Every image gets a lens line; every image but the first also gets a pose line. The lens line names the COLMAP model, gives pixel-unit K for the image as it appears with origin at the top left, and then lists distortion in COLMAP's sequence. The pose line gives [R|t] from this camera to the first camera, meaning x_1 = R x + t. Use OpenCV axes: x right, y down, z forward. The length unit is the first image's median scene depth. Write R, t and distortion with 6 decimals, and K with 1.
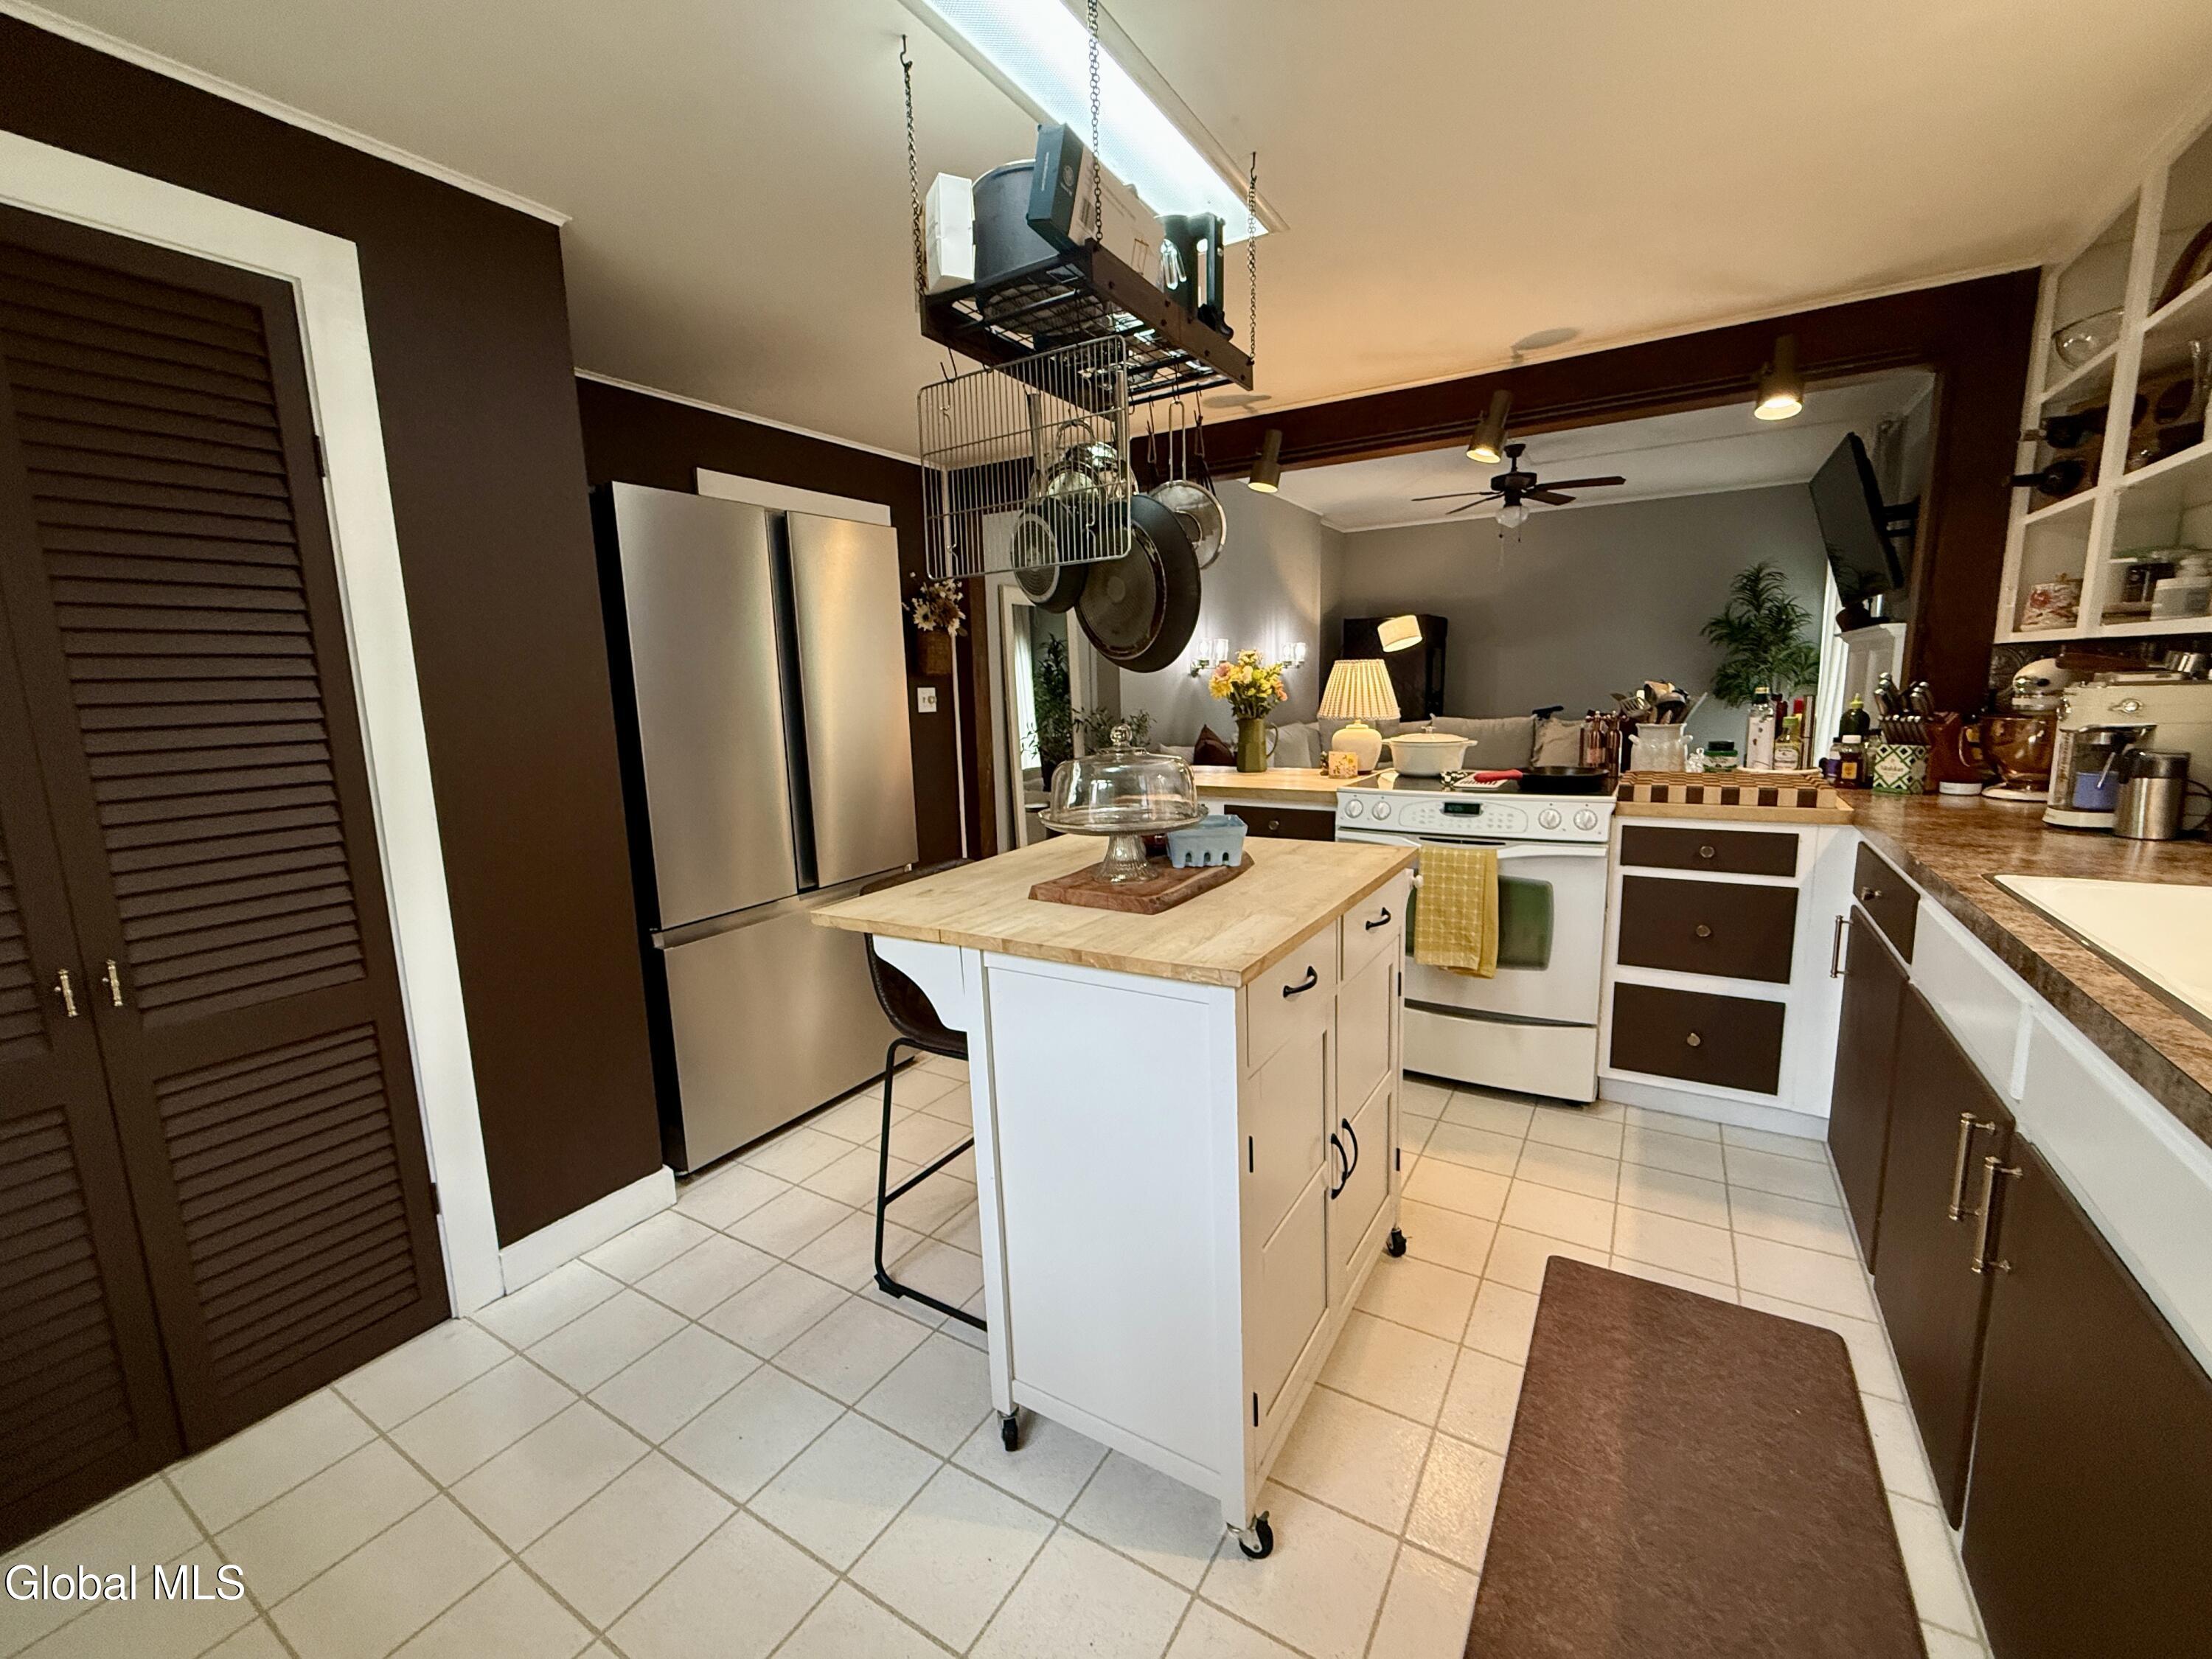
lens RADIAL K [[883.7, 0, 1143.8], [0, 883.7, 827.6], [0, 0, 1]] dist [-0.000130, 0.000248]
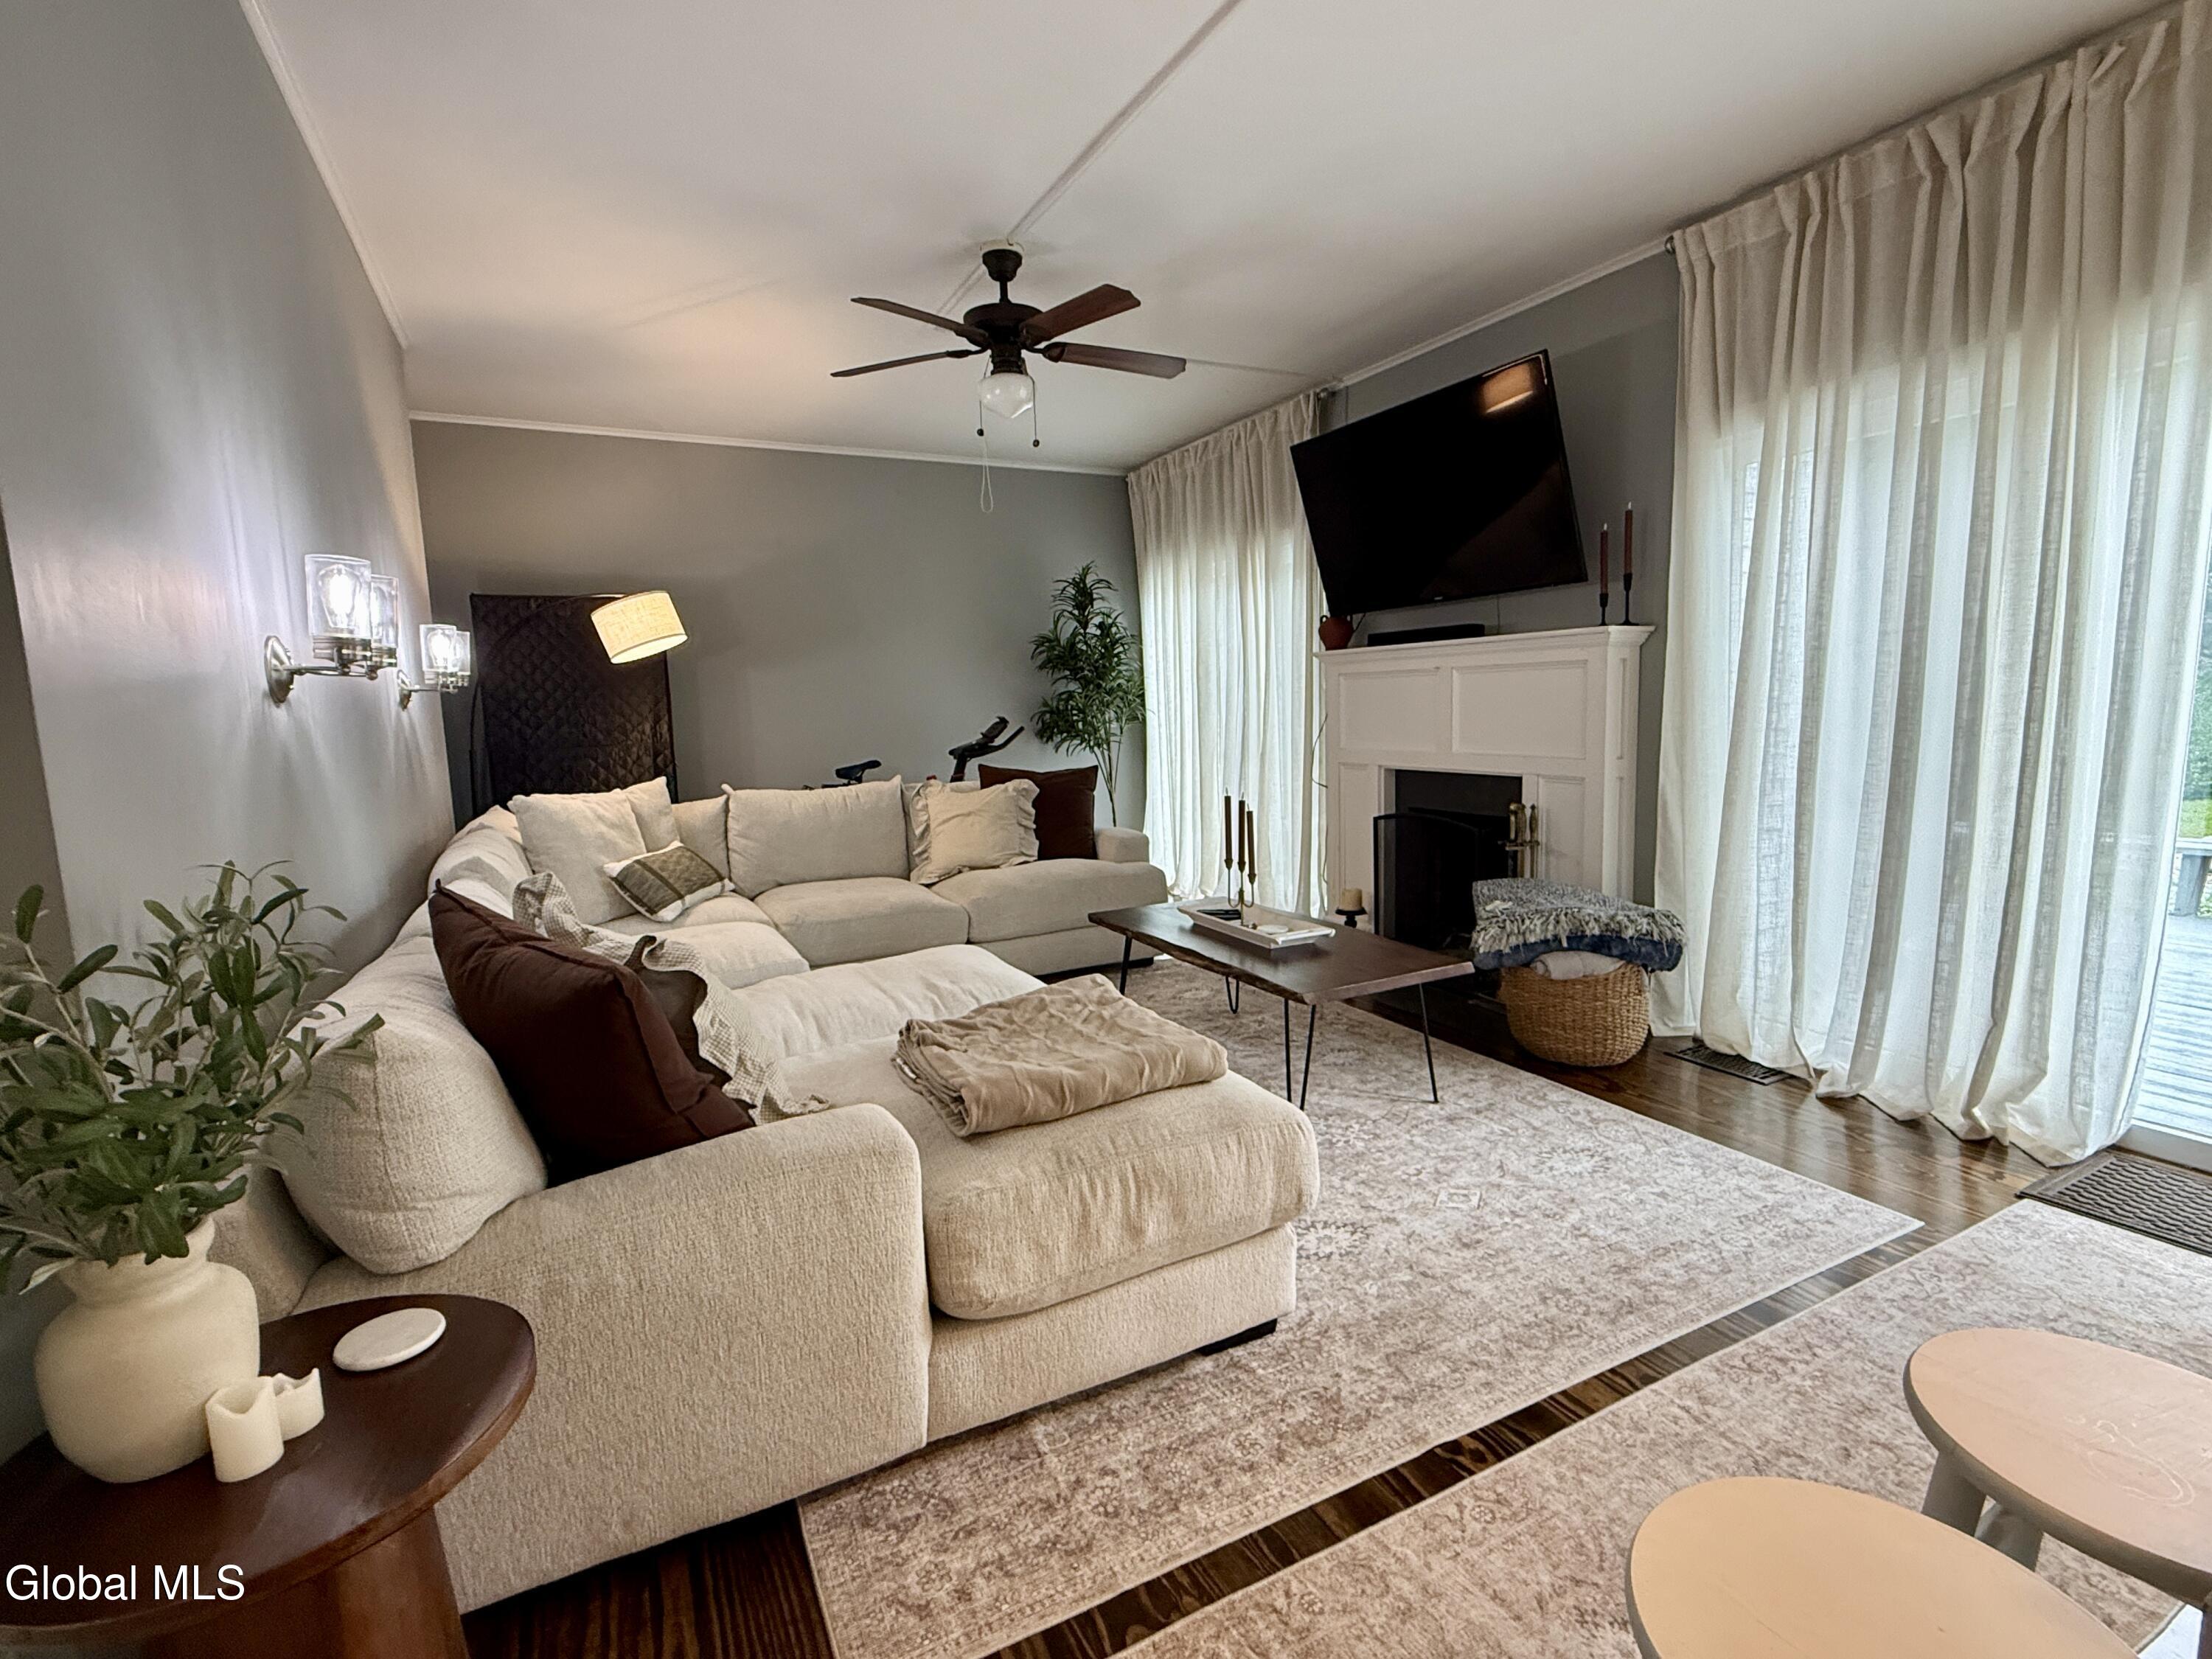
lens RADIAL K [[995.8, 0, 1082.8], [0, 995.8, 833.7], [0, 0, 1]] dist [0.000445, 0.000632]
pose [[0.563857, -0.100422, 0.819744, -0.051203], [0.152577, 0.988160, 0.016104, -0.105253], [-0.811656, 0.115994, 0.572503, 0.670333]]
